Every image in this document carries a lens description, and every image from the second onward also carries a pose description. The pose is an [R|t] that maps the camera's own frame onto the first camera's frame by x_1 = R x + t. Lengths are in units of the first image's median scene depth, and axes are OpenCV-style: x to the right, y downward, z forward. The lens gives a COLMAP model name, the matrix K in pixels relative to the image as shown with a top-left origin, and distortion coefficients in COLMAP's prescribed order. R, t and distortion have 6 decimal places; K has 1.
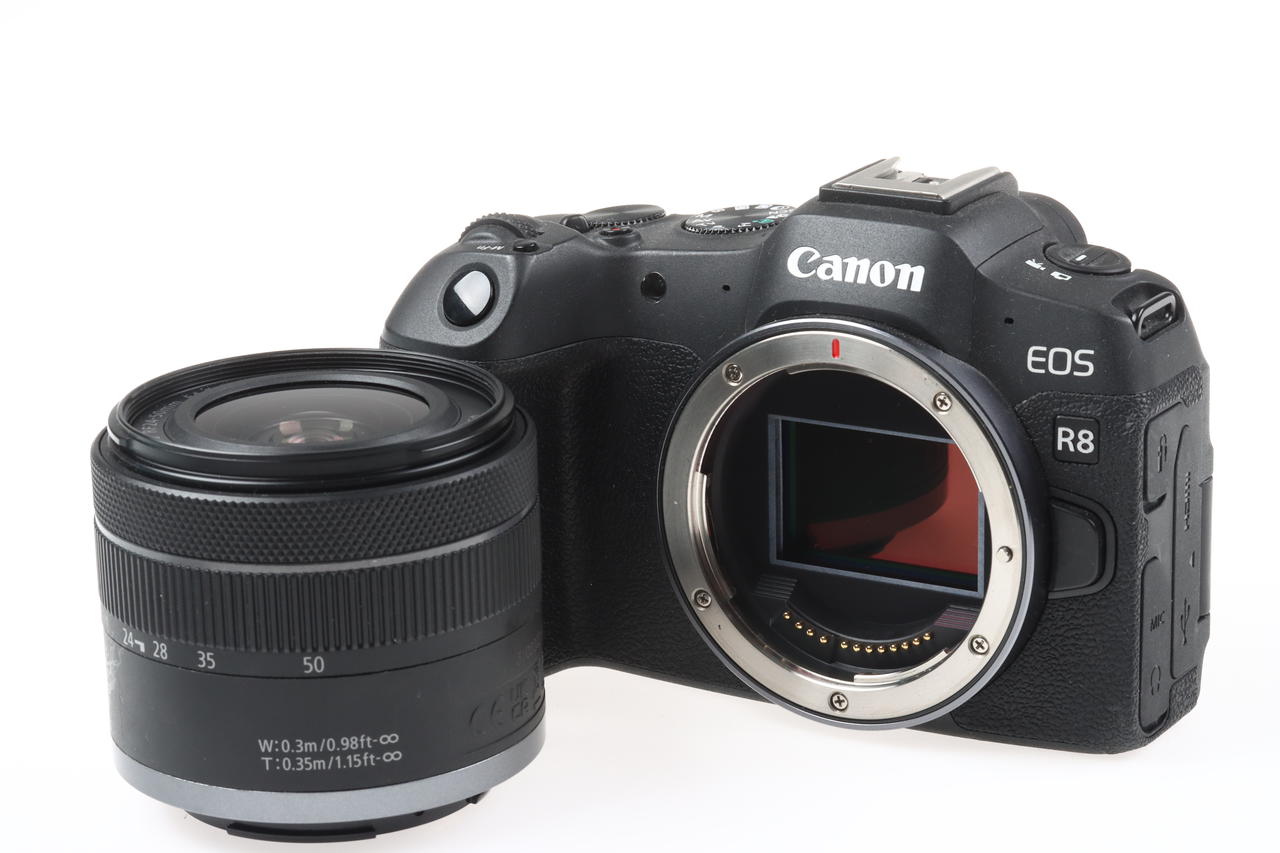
lens RADIAL K [[3751.6, 0, 635.5], [0, 3751.6, 421.5], [0, 0, 1]] dist [-0.163849, 0.000000]
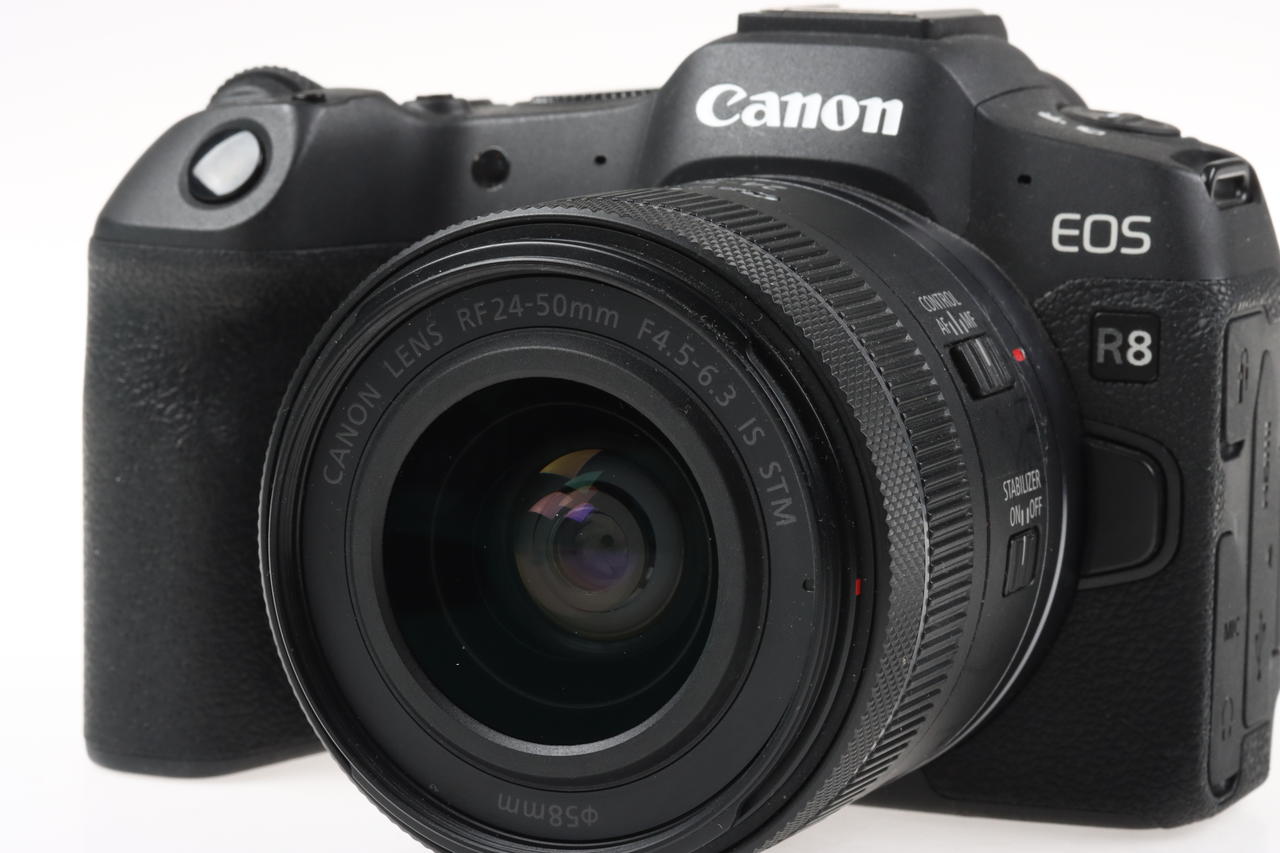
lens RADIAL K [[4155.7, 0, 645.6], [0, 4155.7, 431.9], [0, 0, 1]] dist [-0.153927, 0.000000]
pose [[0.993753, 0.023338, 0.109130, -0.051307], [-0.007036, 0.989045, -0.147445, 0.130406], [-0.111375, 0.145757, 0.983031, 0.258174]]
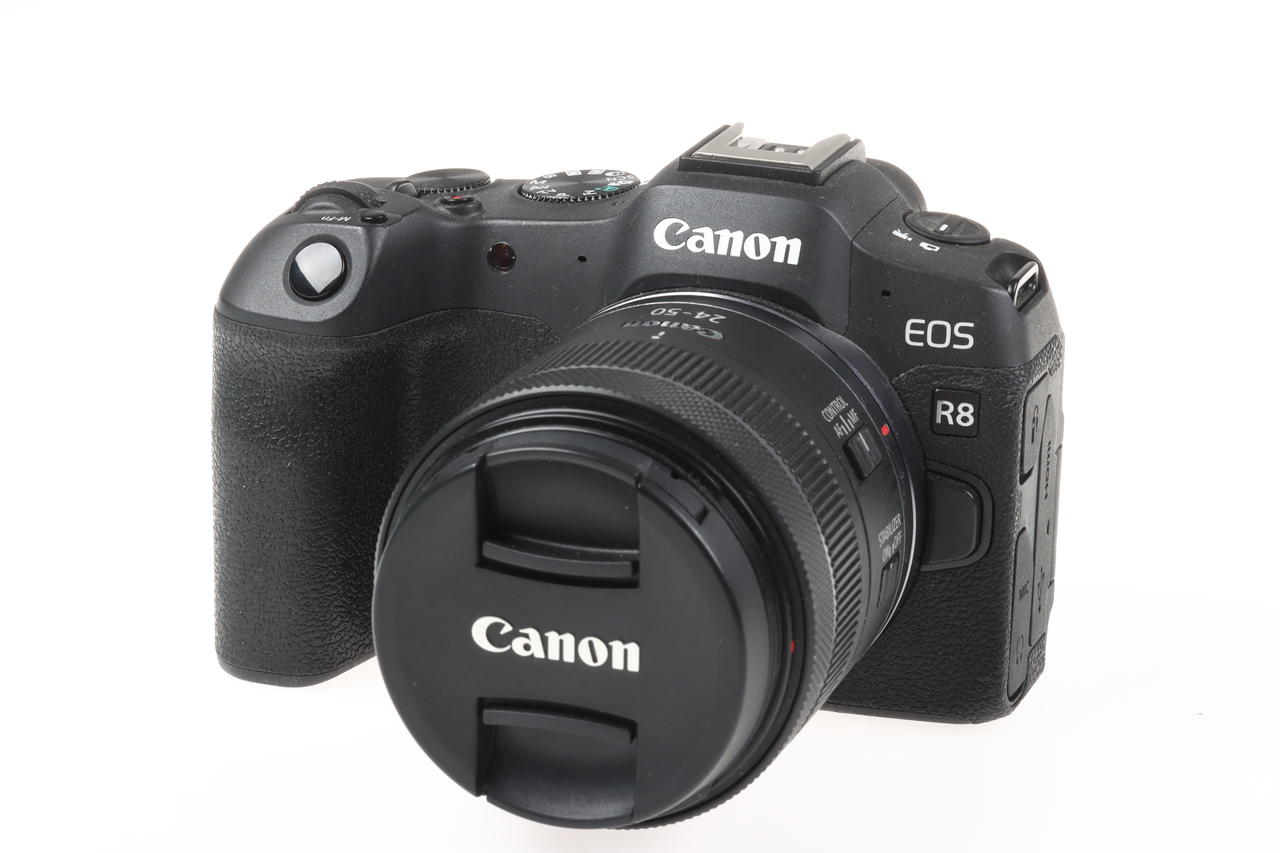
lens RADIAL K [[3751.6, 0, 637.9], [0, 3751.6, 428.9], [0, 0, 1]] dist [-0.163849, 0.000000]
pose [[0.983266, -0.015099, 0.181550, -0.143414], [0.009283, 0.999417, 0.032844, -0.023893], [-0.181941, -0.030609, 0.982833, 0.034116]]
